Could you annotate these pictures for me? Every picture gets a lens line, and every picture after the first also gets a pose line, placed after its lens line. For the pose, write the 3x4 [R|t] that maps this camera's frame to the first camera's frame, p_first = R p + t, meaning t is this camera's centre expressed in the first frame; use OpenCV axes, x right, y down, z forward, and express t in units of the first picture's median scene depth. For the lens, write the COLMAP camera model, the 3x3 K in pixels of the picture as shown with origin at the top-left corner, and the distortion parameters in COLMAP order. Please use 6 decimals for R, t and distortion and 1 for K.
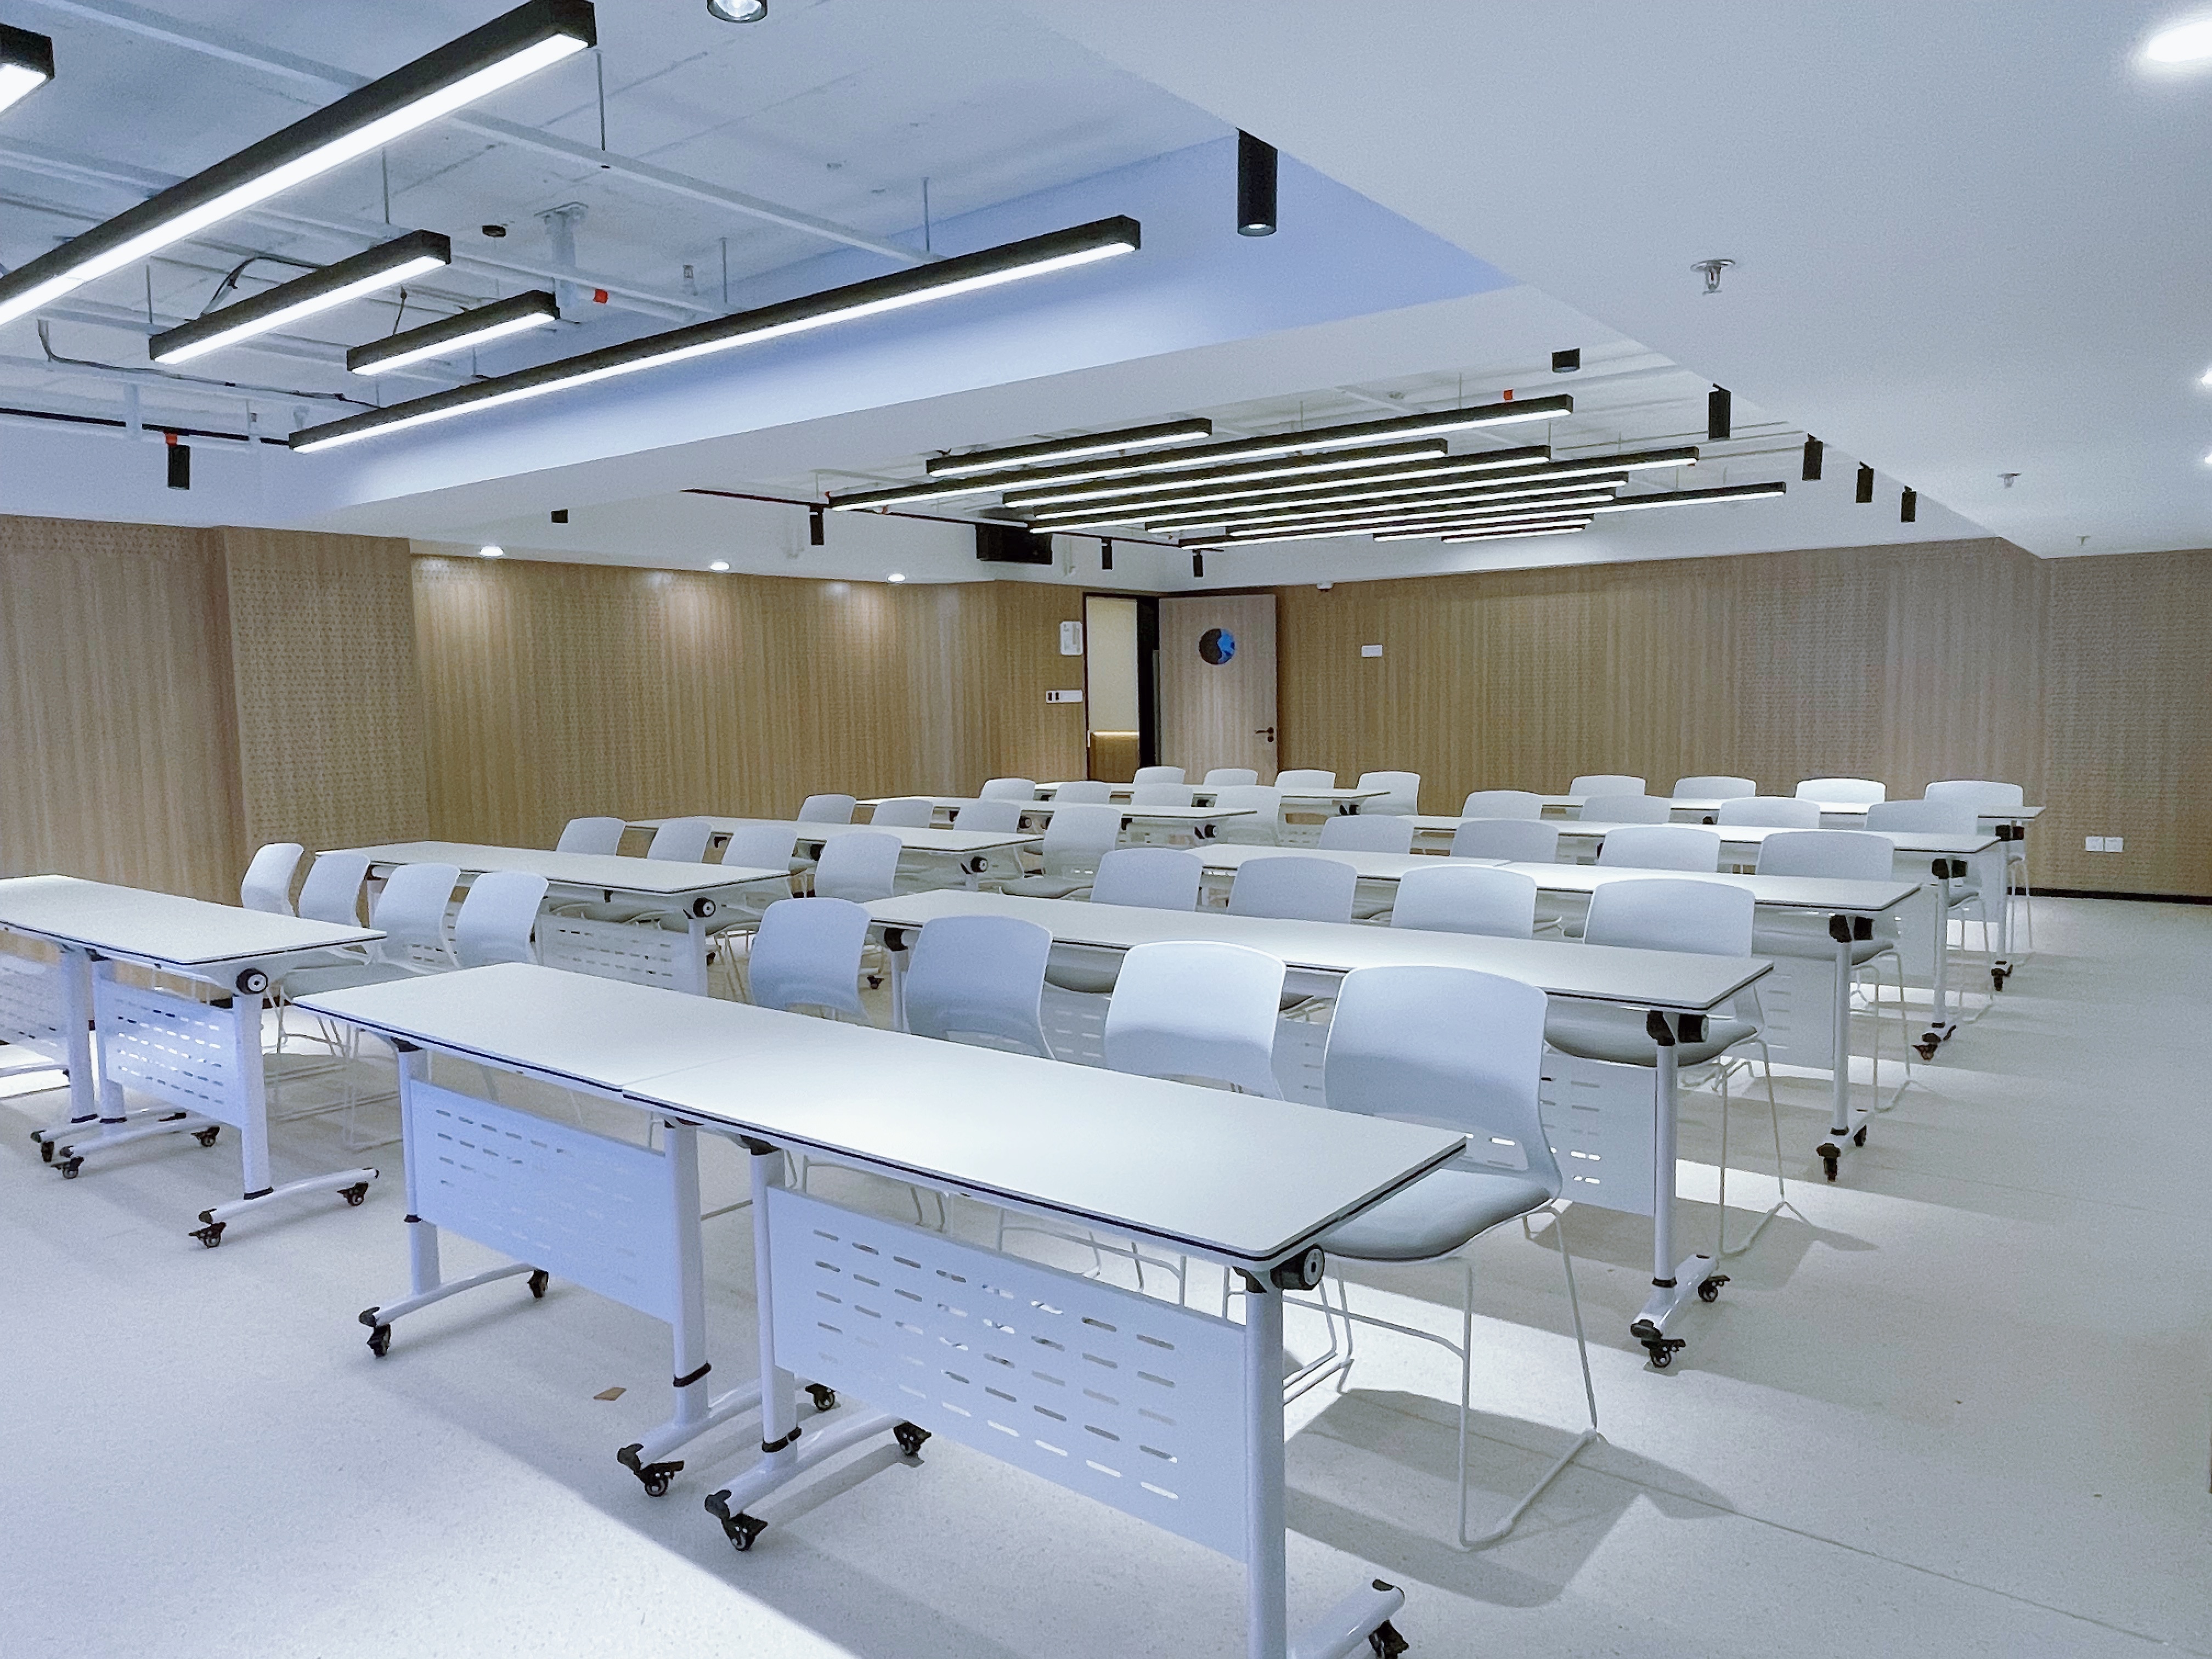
lens RADIAL K [[1462.7, 0, 1120.4], [0, 1462.7, 844.7], [0, 0, 1]] dist [-0.011666, -0.009732]
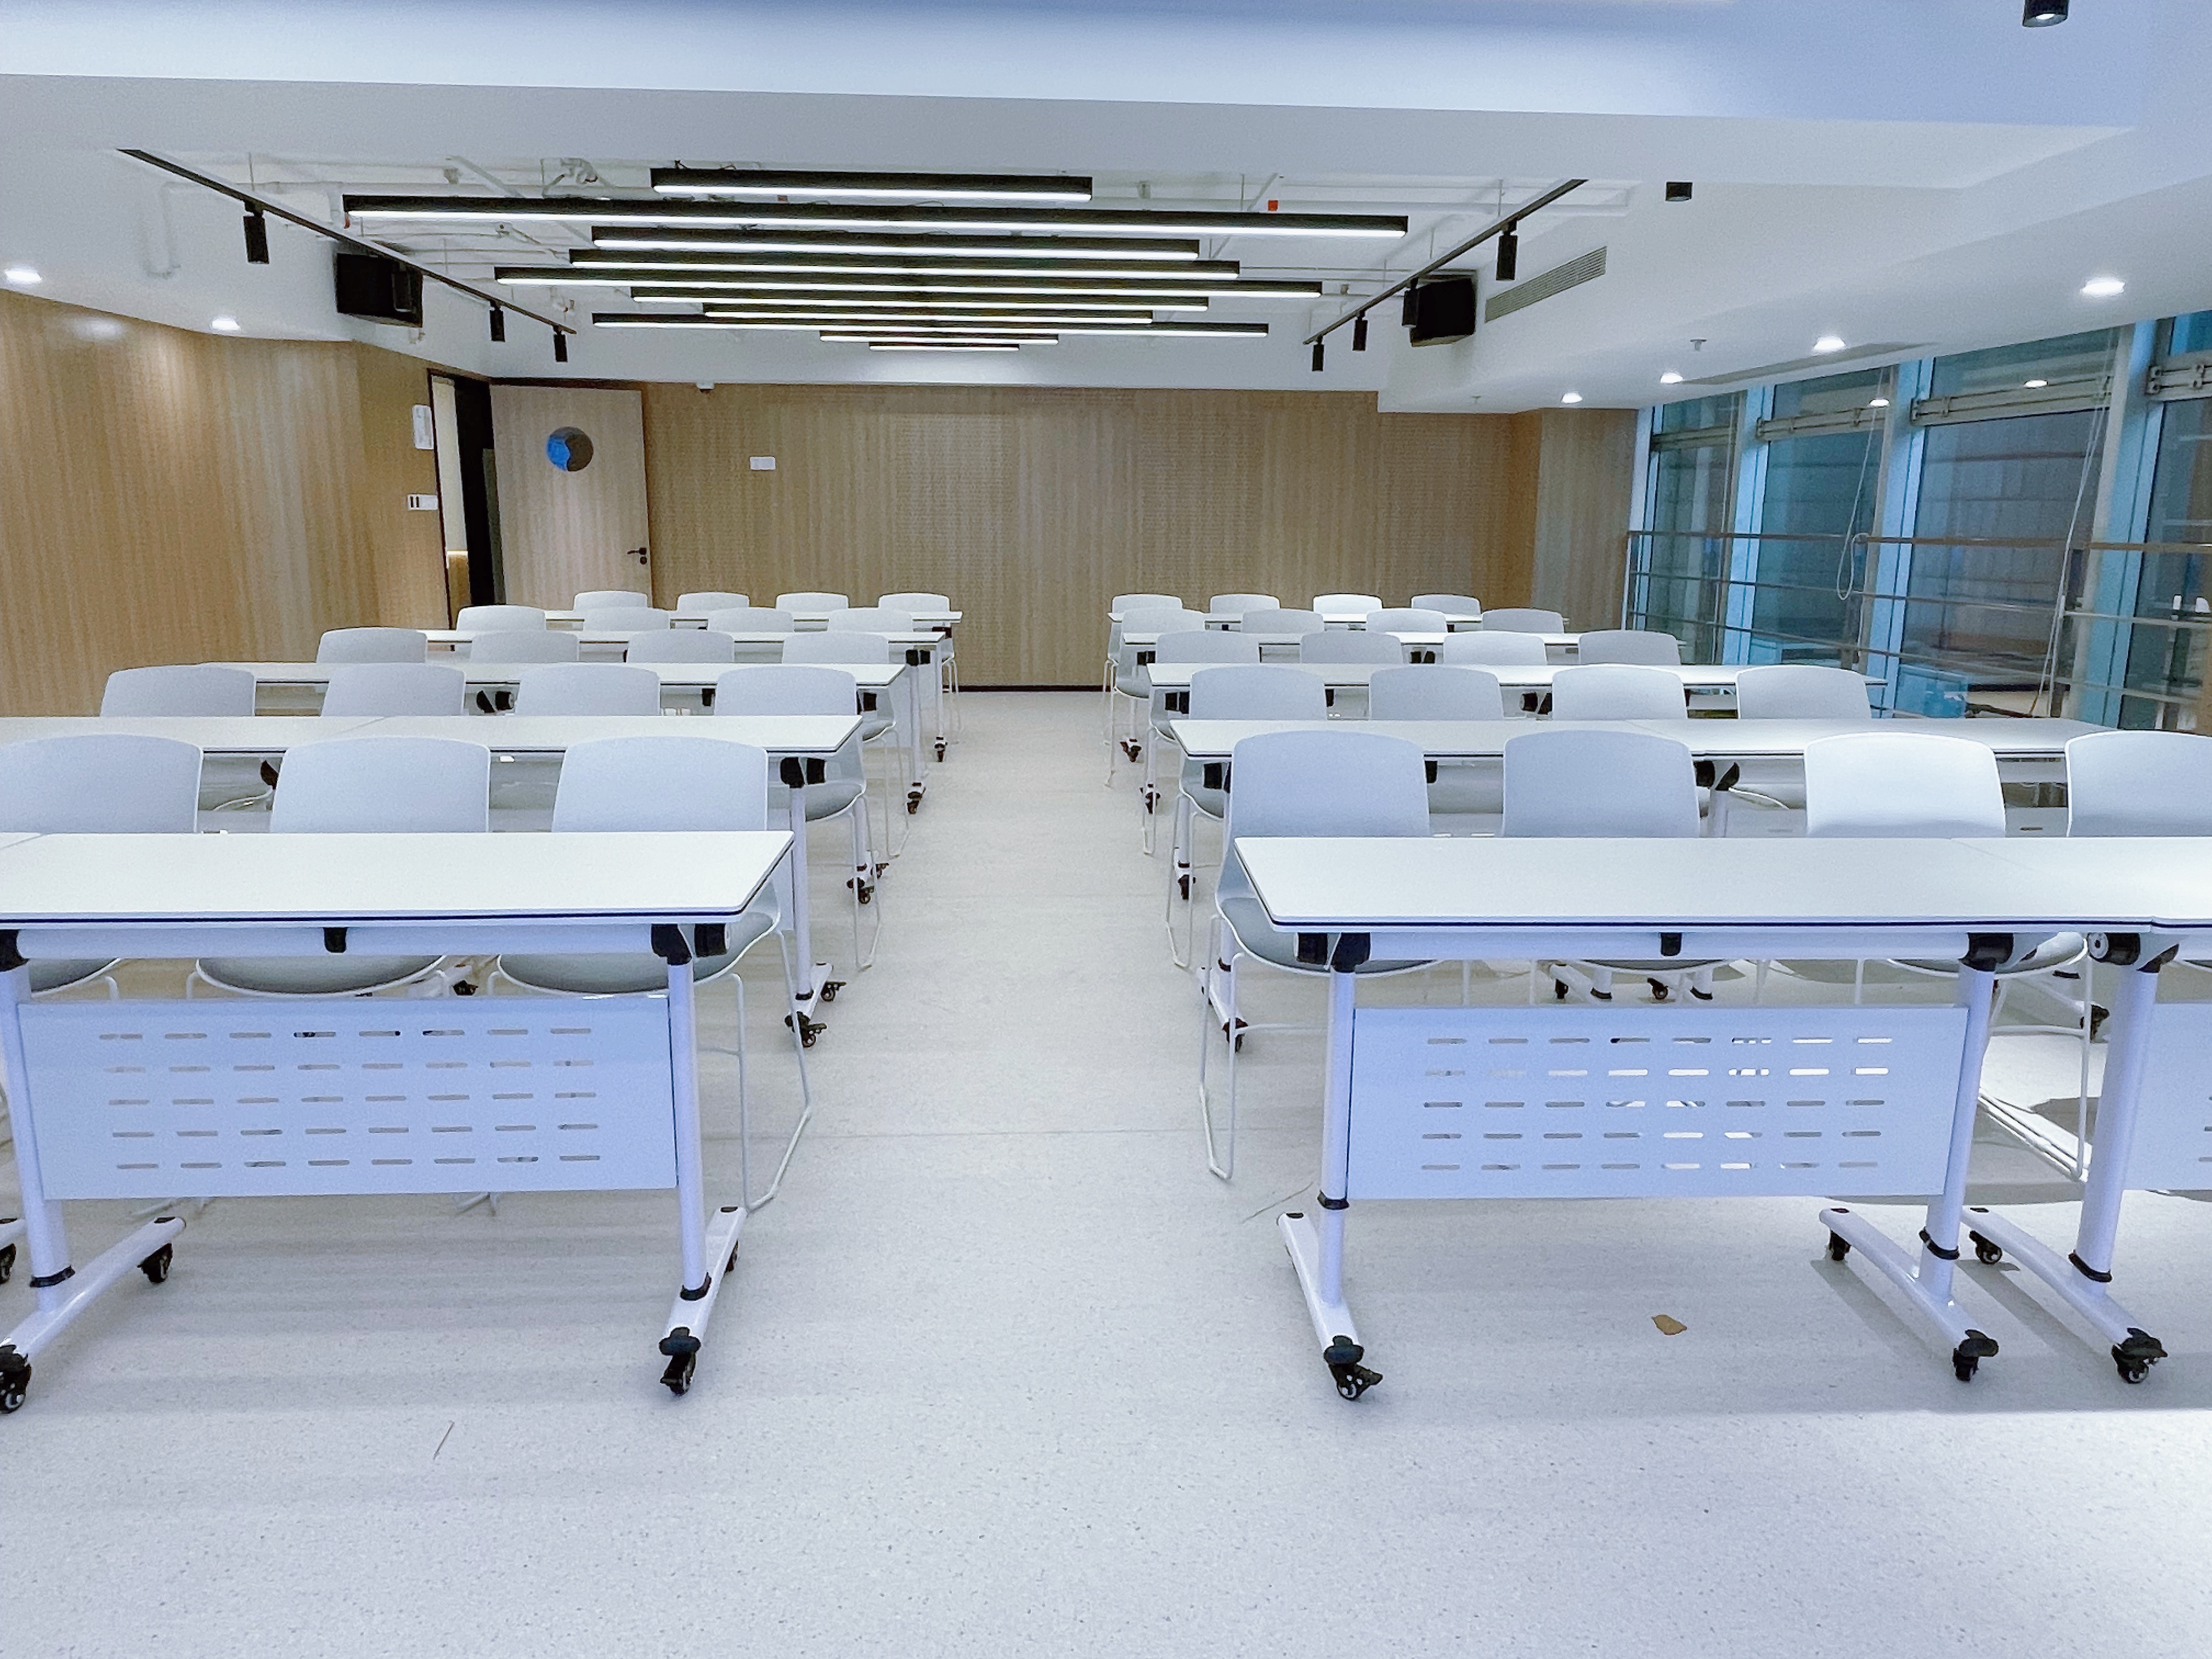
lens RADIAL K [[1462.7, 0, 1096.0], [0, 1462.7, 833.3], [0, 0, 1]] dist [-0.011666, -0.009732]
pose [[0.761933, -0.109334, 0.638361, -0.298431], [0.043836, 0.992093, 0.117598, -0.000925], [-0.646171, -0.061619, 0.760701, 0.164762]]
